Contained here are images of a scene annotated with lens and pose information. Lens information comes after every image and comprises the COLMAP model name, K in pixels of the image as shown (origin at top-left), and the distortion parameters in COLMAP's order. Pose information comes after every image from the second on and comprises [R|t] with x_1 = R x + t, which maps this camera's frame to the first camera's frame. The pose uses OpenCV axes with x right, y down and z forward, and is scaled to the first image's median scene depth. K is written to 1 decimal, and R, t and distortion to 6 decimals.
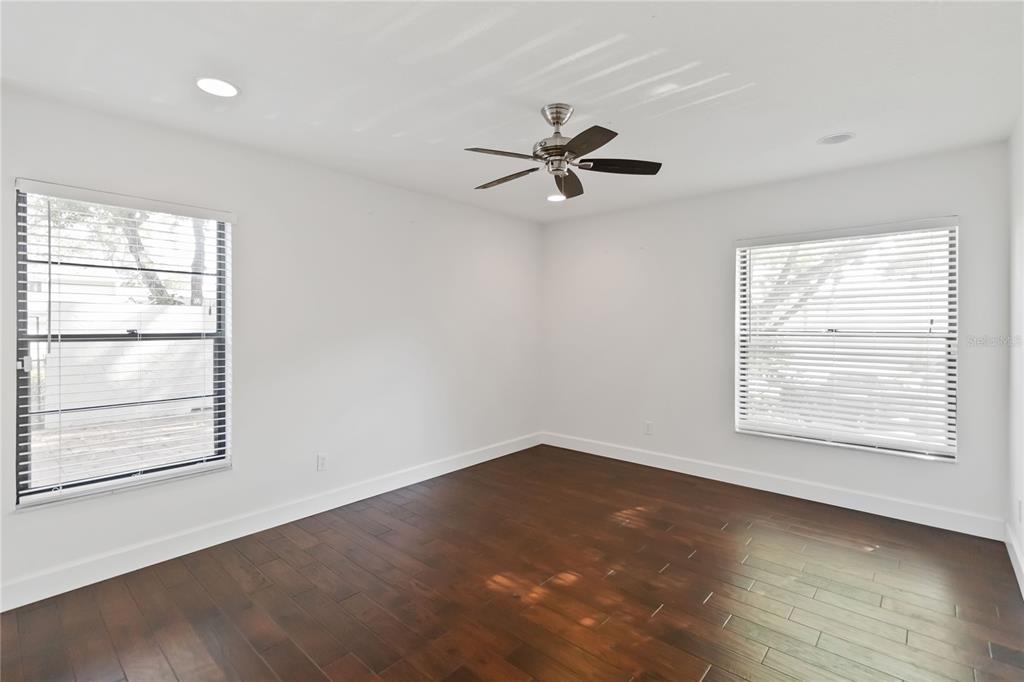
lens RADIAL K [[472.0, 0, 511.9], [0, 472.0, 328.5], [0, 0, 1]] dist [0.000391, 0.000198]
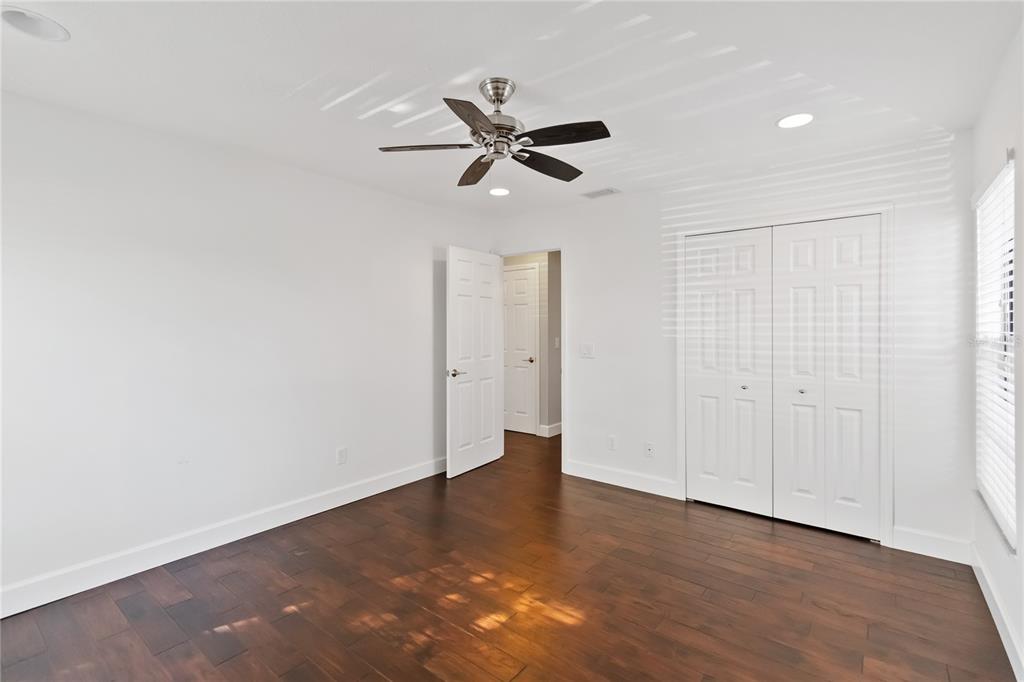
lens RADIAL K [[464.7, 0, 512.0], [0, 464.7, 341.0], [0, 0, 1]] dist [0.038973, -0.000033]
pose [[-0.996088, 0.002951, -0.088320, 0.157815], [0.000219, 0.999522, 0.030923, -0.008219], [0.088369, 0.030783, -0.995612, 1.923288]]
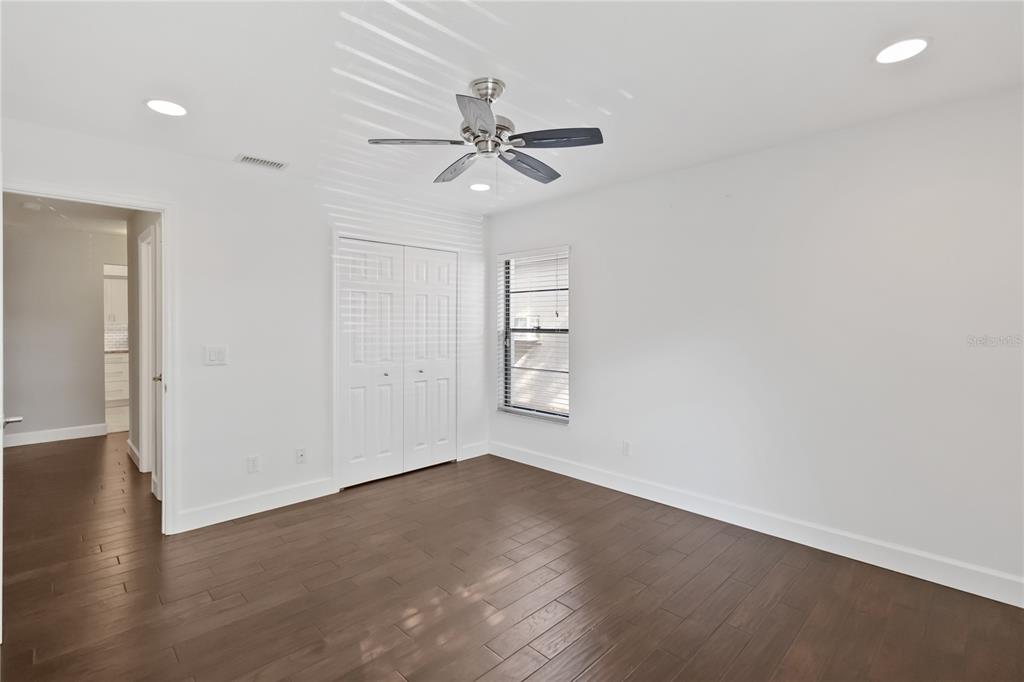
lens RADIAL K [[472.0, 0, 511.9], [0, 472.0, 328.5], [0, 0, 1]] dist [0.000391, 0.000198]
pose [[-0.057958, 0.006423, -0.998298, 1.018997], [-0.002998, 0.999974, 0.006608, -0.000295], [0.998315, 0.003376, -0.057937, 1.122243]]
